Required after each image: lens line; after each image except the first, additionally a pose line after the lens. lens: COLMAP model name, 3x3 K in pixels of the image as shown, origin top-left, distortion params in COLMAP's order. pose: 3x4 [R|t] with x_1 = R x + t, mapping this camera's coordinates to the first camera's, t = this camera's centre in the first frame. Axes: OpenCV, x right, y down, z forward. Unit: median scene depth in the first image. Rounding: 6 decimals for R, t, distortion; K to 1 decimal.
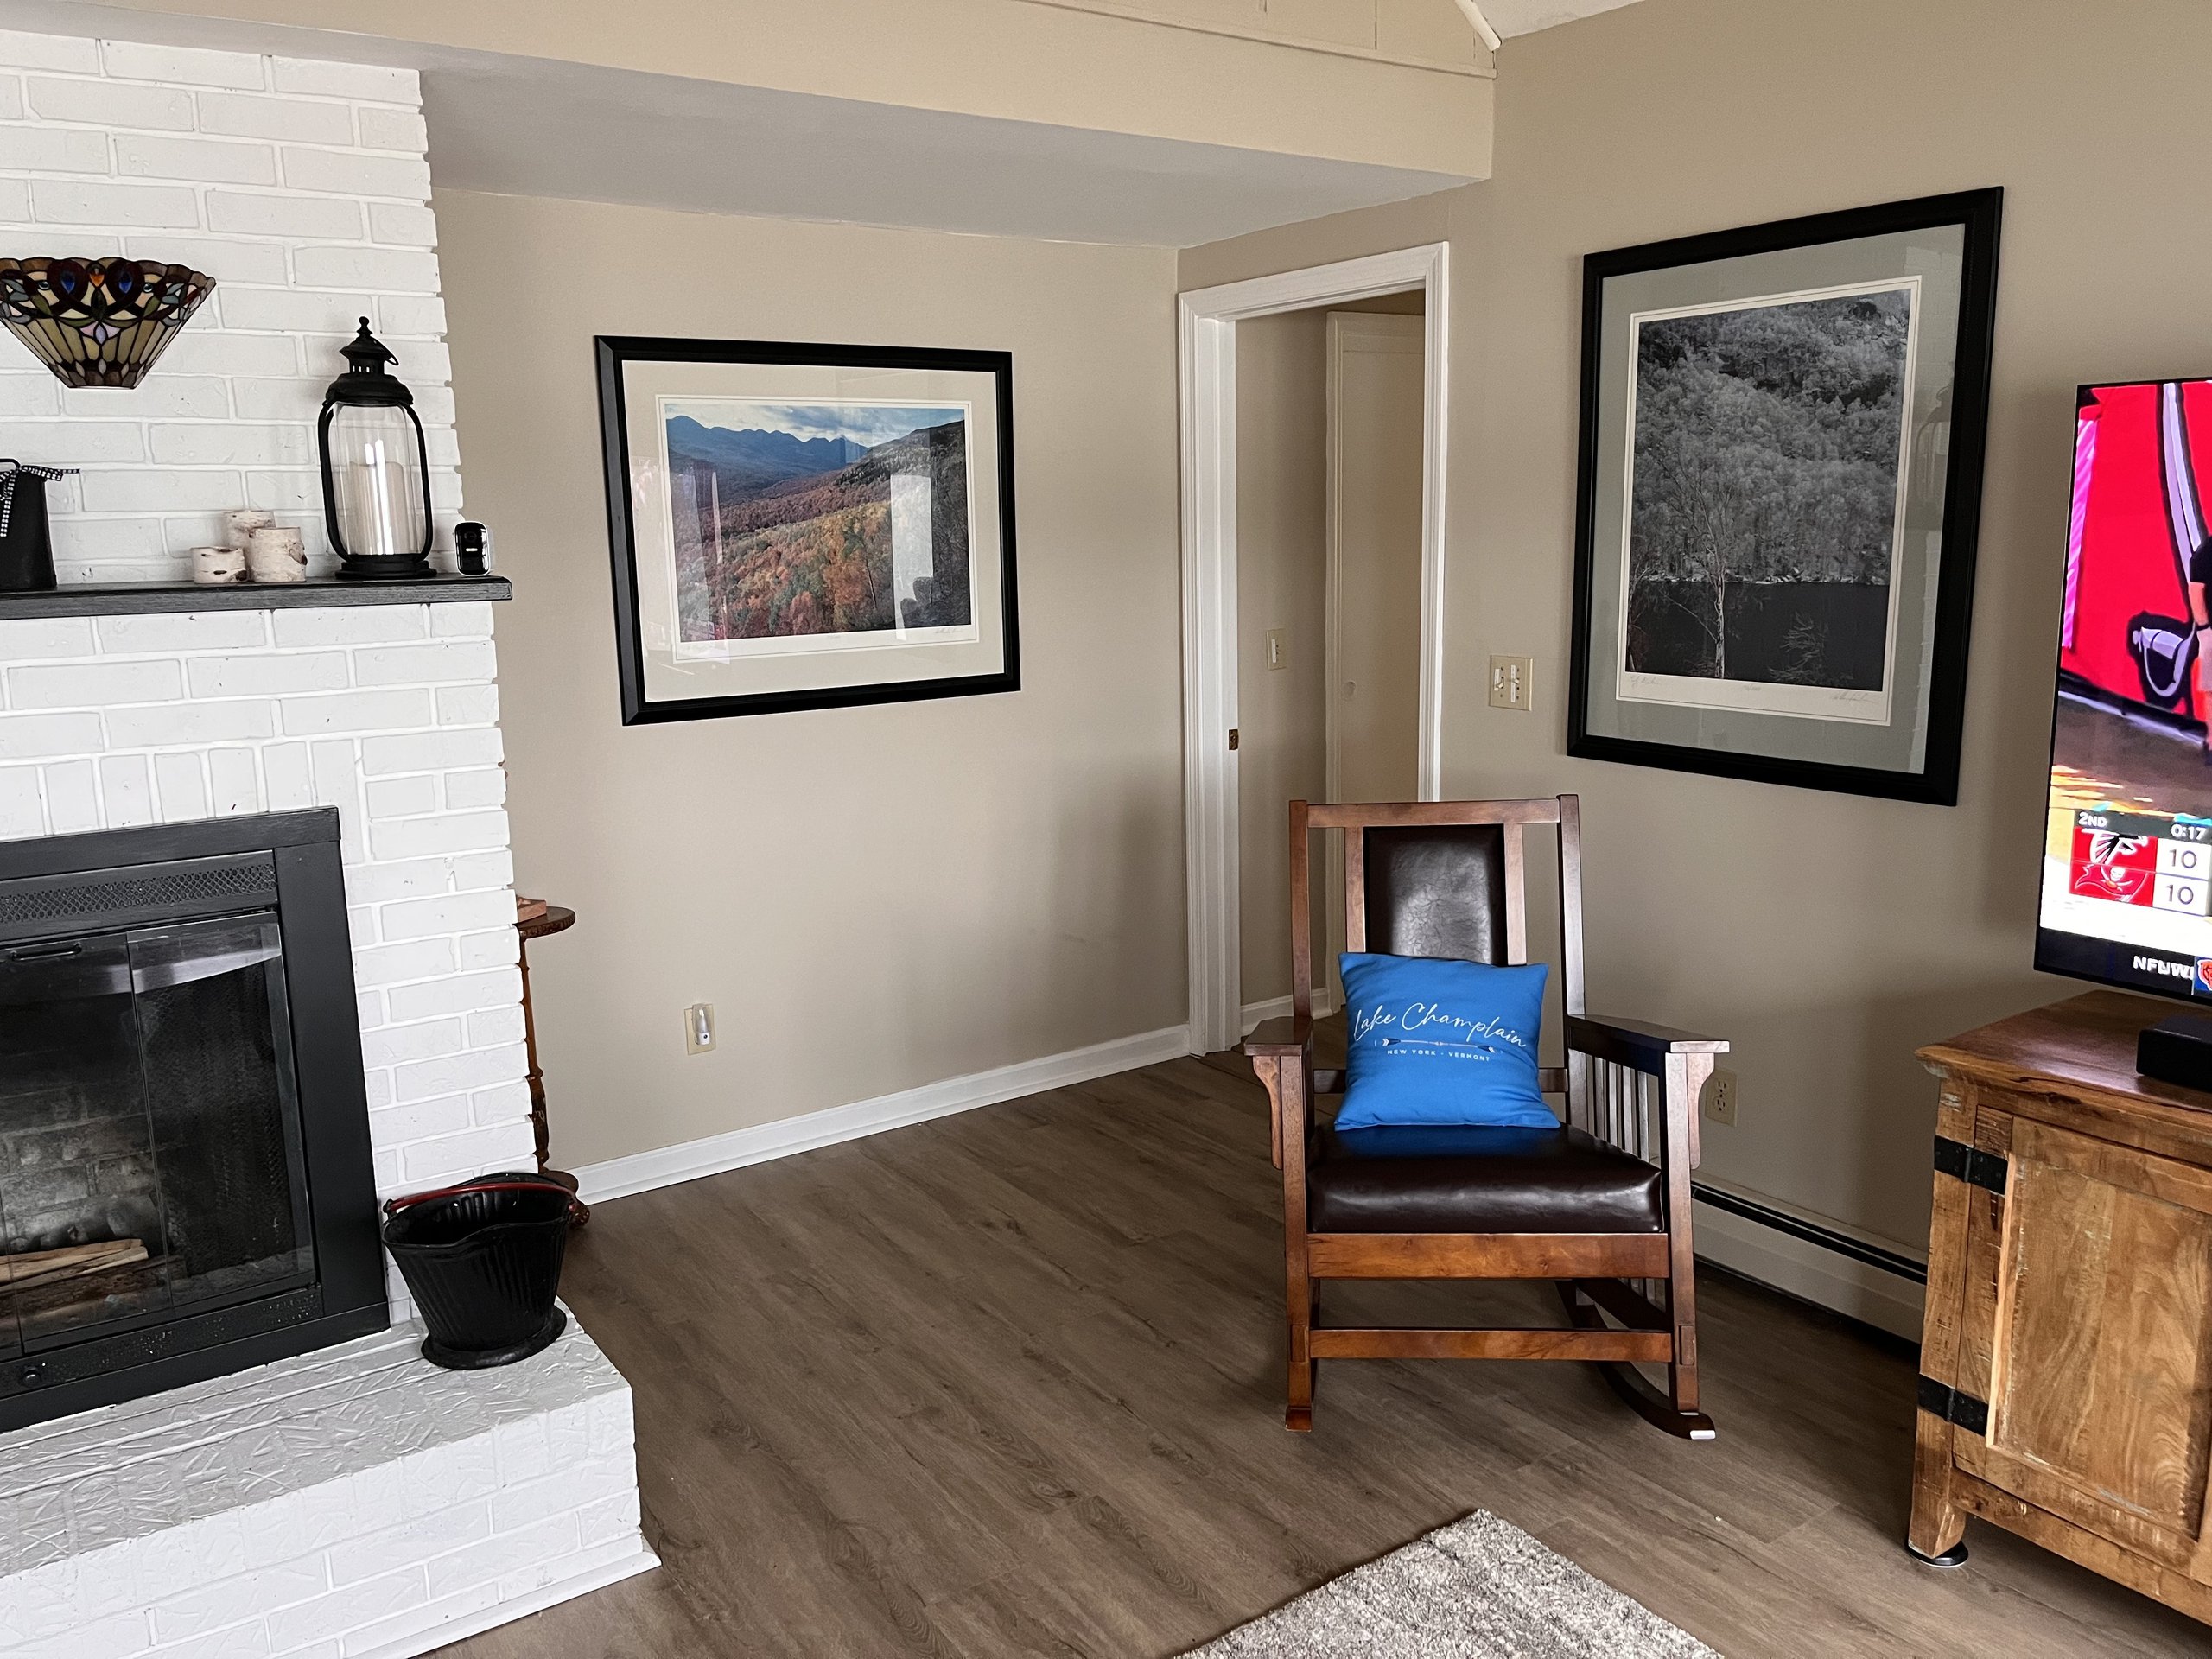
lens RADIAL K [[1656.4, 0, 1107.2], [0, 1656.4, 805.5], [0, 0, 1]] dist [0.067926, -0.081823]
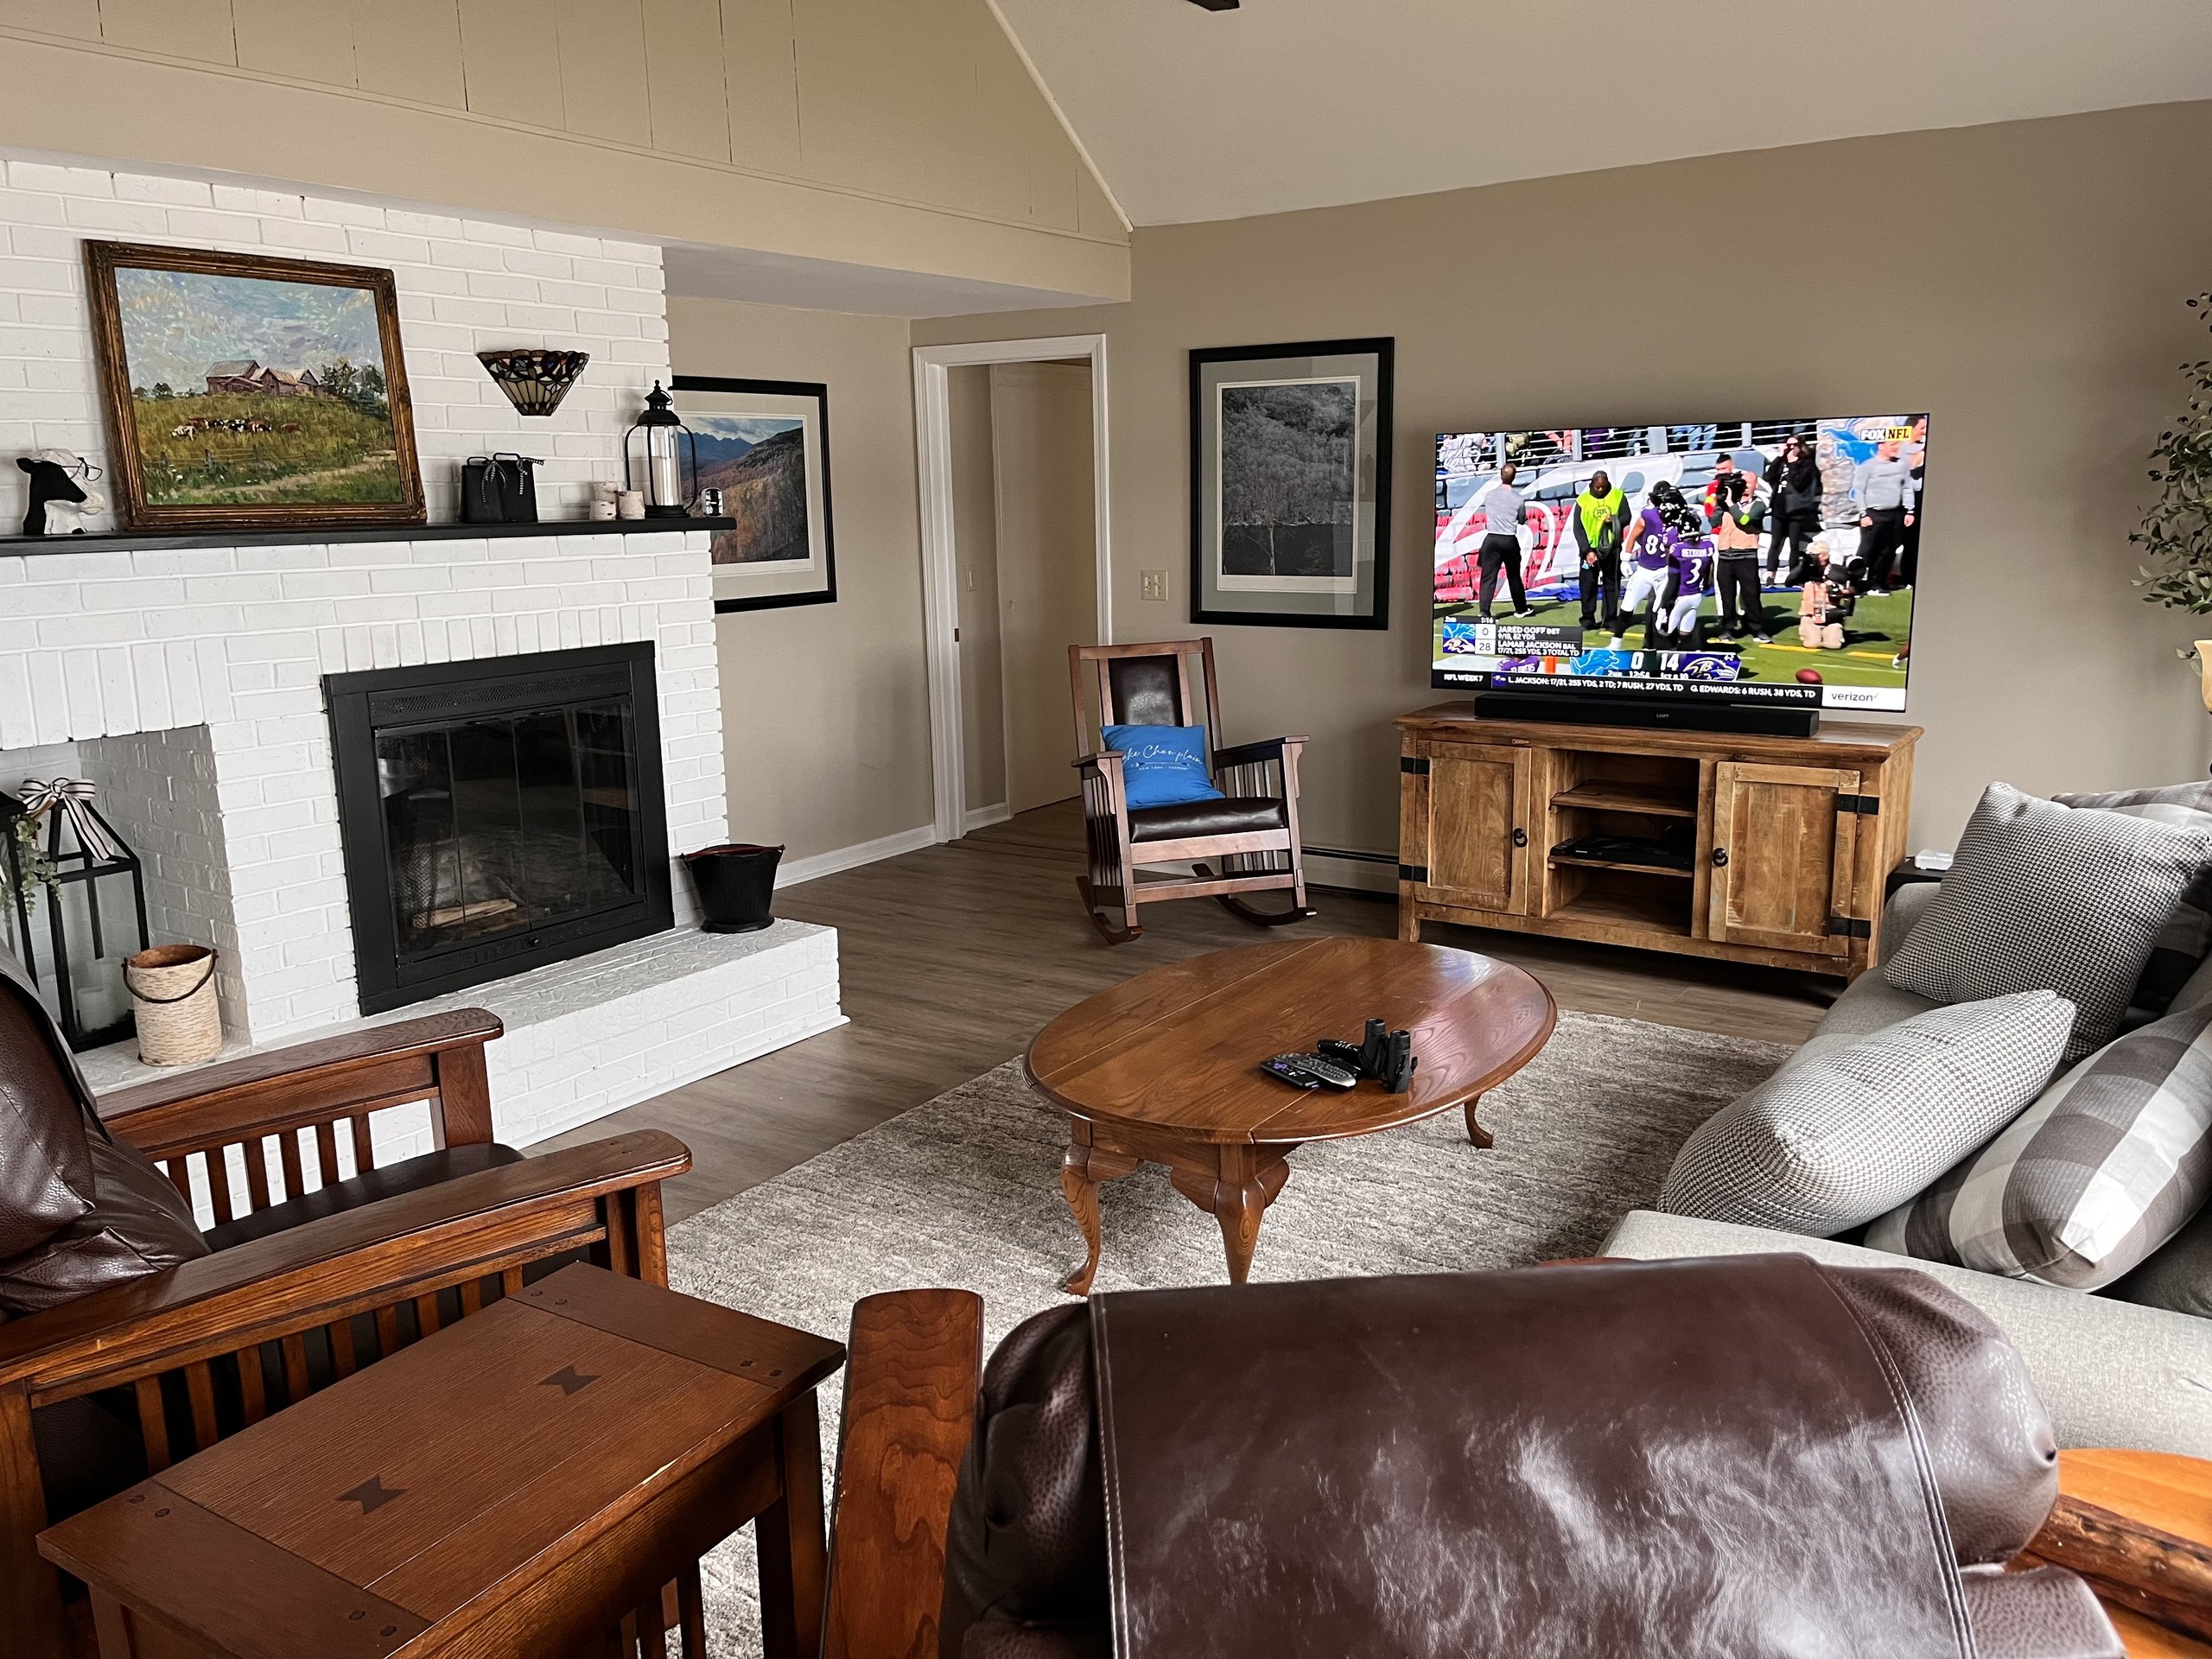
lens RADIAL K [[1656.4, 0, 1139.8], [0, 1656.4, 804.2], [0, 0, 1]] dist [0.067926, -0.081823]
pose [[0.924017, -0.066974, 0.376439, -0.619094], [0.063685, 0.997745, 0.021191, 0.165660], [-0.377010, 0.004392, 0.926199, -0.864447]]
